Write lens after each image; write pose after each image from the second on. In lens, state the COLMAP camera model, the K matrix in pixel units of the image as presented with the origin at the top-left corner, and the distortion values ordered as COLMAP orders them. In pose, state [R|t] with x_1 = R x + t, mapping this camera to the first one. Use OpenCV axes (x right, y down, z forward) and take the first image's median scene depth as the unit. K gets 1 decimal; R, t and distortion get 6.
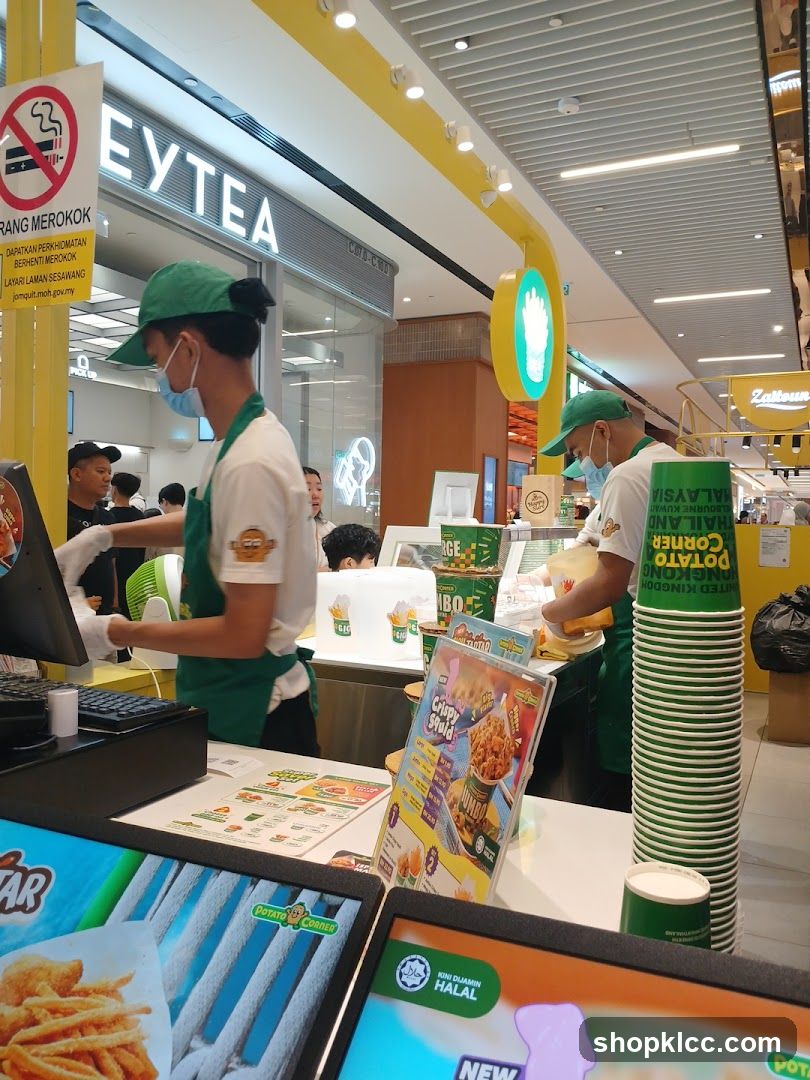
lens RADIAL K [[851.3, 0, 421.8], [0, 851.3, 542.0], [0, 0, 1]] dist [0.013618, -0.081326]
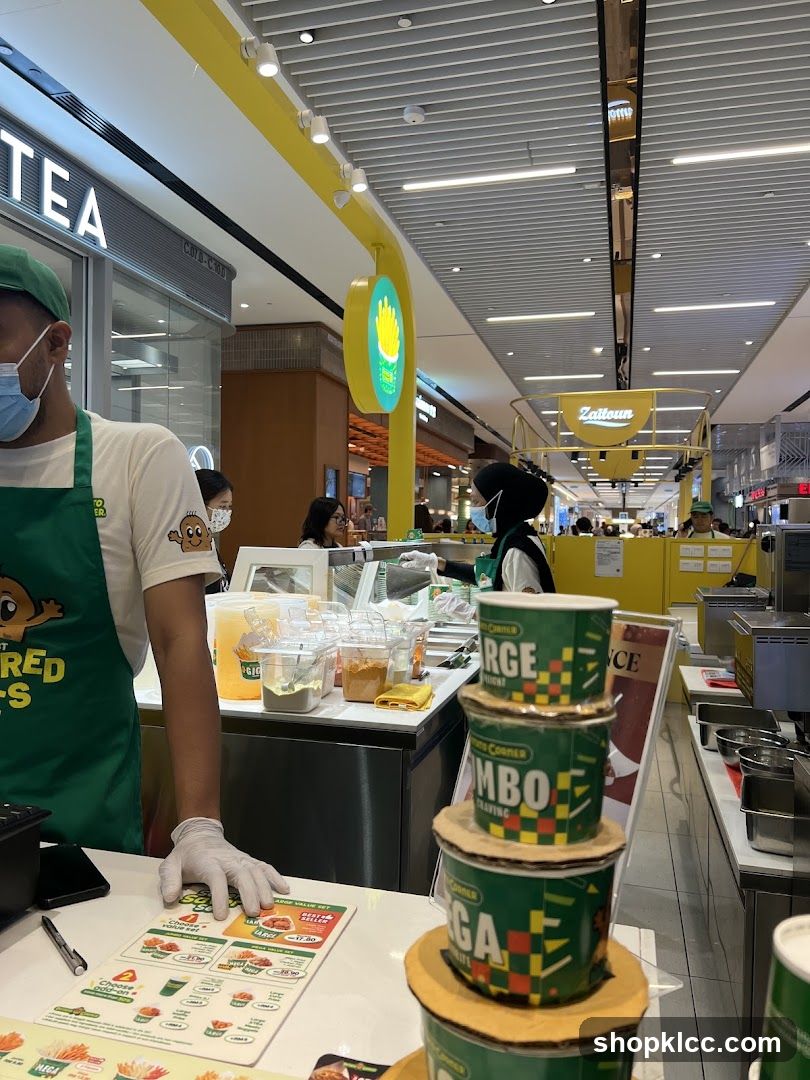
lens RADIAL K [[827.9, 0, 405.0], [0, 827.9, 540.0], [0, 0, 1]] dist [0.007975, 0.006116]
pose [[0.981316, -0.006944, 0.192279, -0.025609], [0.008945, 0.999914, -0.009539, -0.008380], [-0.192196, 0.011080, 0.981294, 0.050150]]
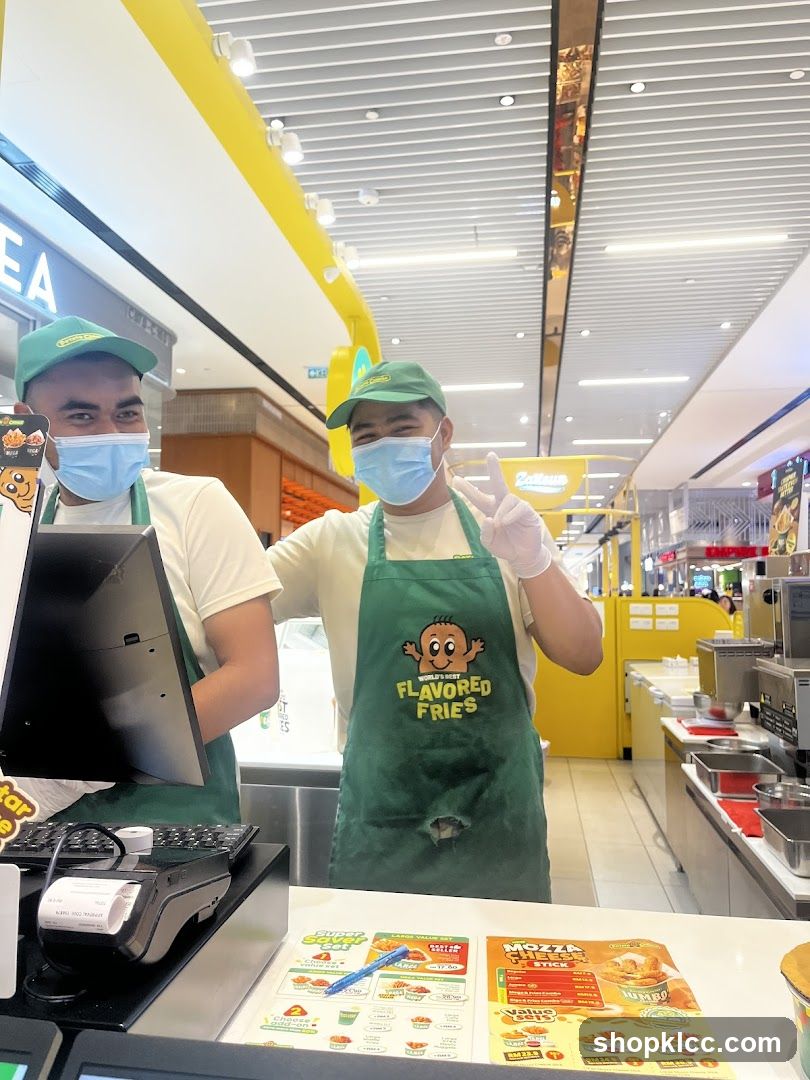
lens RADIAL K [[827.9, 0, 405.0], [0, 827.9, 540.0], [0, 0, 1]] dist [0.007975, 0.006116]
pose [[0.957103, 0.006688, 0.289671, -0.067761], [0.018937, 0.996152, -0.085570, -0.006018], [-0.289129, 0.087385, 0.953294, 0.046235]]
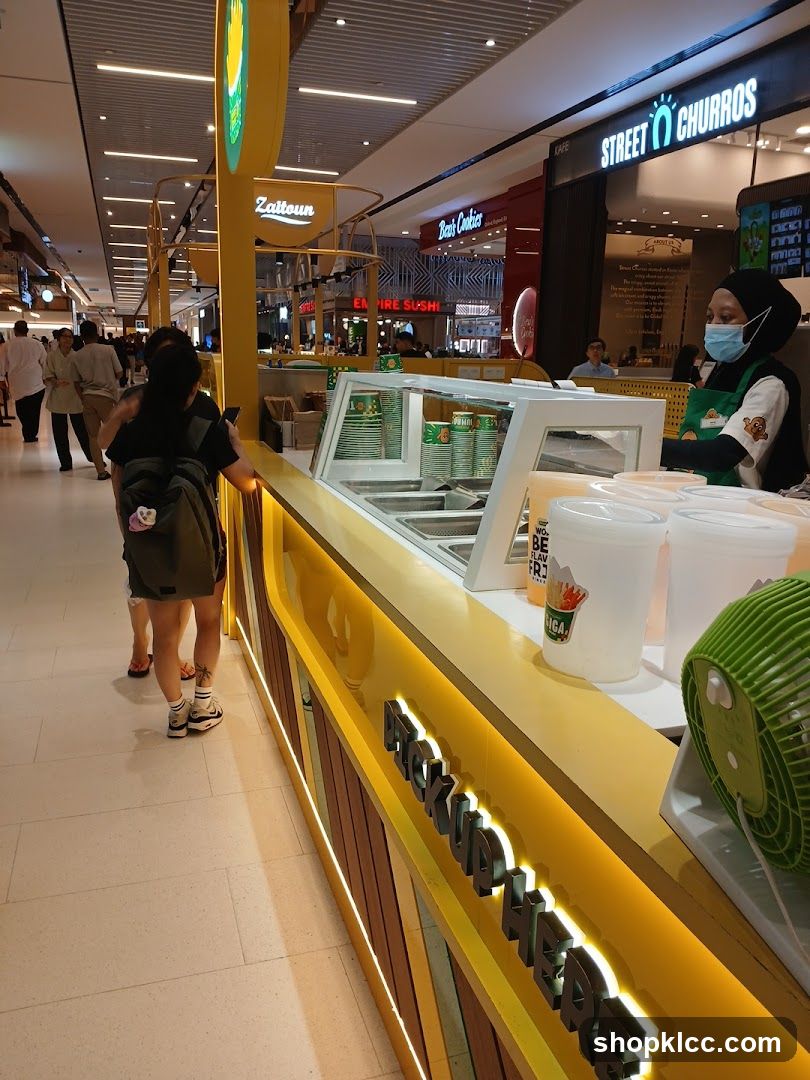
lens RADIAL K [[851.3, 0, 421.8], [0, 851.3, 542.0], [0, 0, 1]] dist [0.013618, -0.081326]
pose [[0.719679, -0.150728, 0.677749, -0.173849], [0.004308, 0.977102, 0.212728, -0.017627], [-0.694294, -0.150177, 0.703849, 0.243311]]
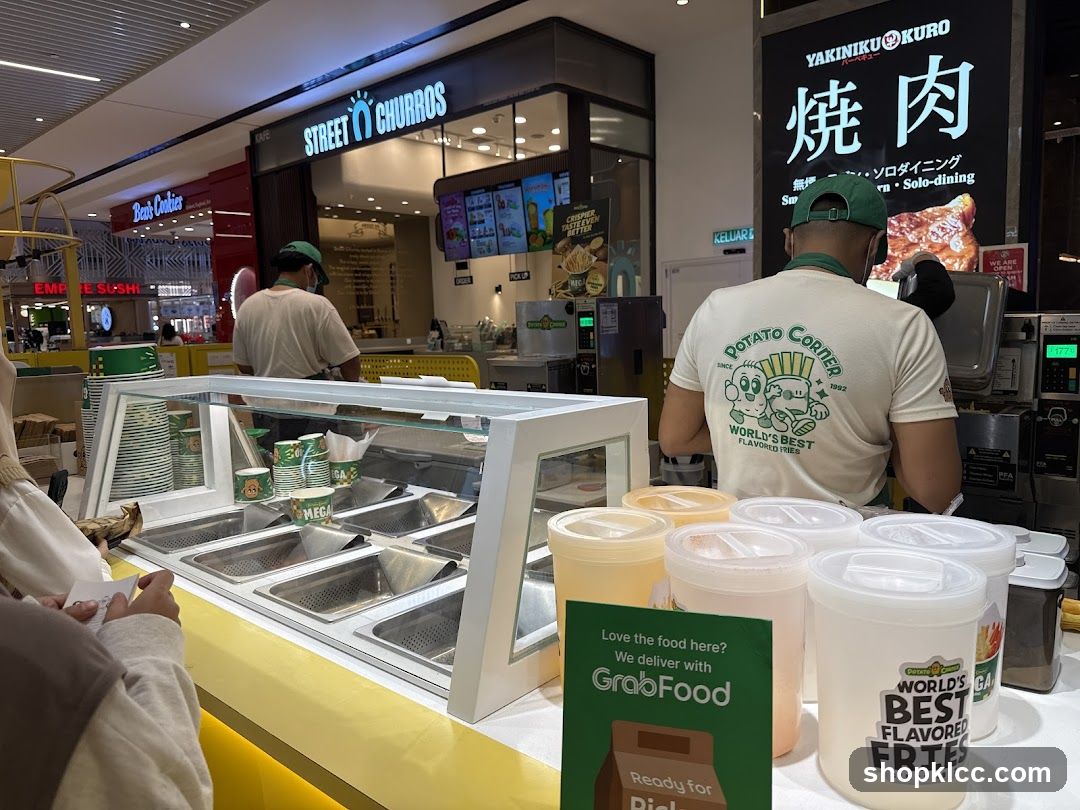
lens RADIAL K [[784.4, 0, 544.0], [0, 784.4, 417.5], [0, 0, 1]] dist [0.028634, -0.068632]
pose [[0.303225, -0.137359, 0.942967, -0.139199], [0.054175, 0.990441, 0.126854, -0.022441], [-0.951378, 0.012620, 0.307768, 0.314400]]
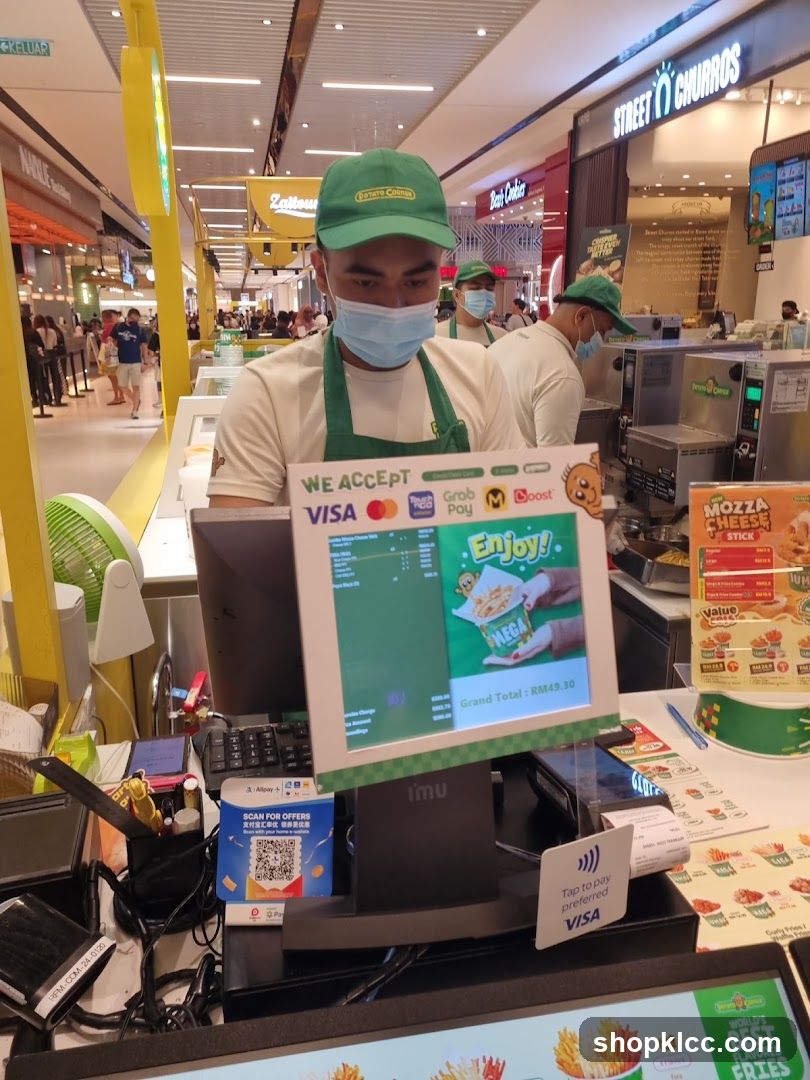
lens RADIAL K [[827.9, 0, 405.0], [0, 827.9, 540.0], [0, 0, 1]] dist [0.007975, 0.006116]
pose [[0.805369, -0.183392, 0.563692, -0.132283], [0.042276, 0.966287, 0.253972, -0.032310], [-0.591265, -0.180710, 0.785970, 0.077969]]
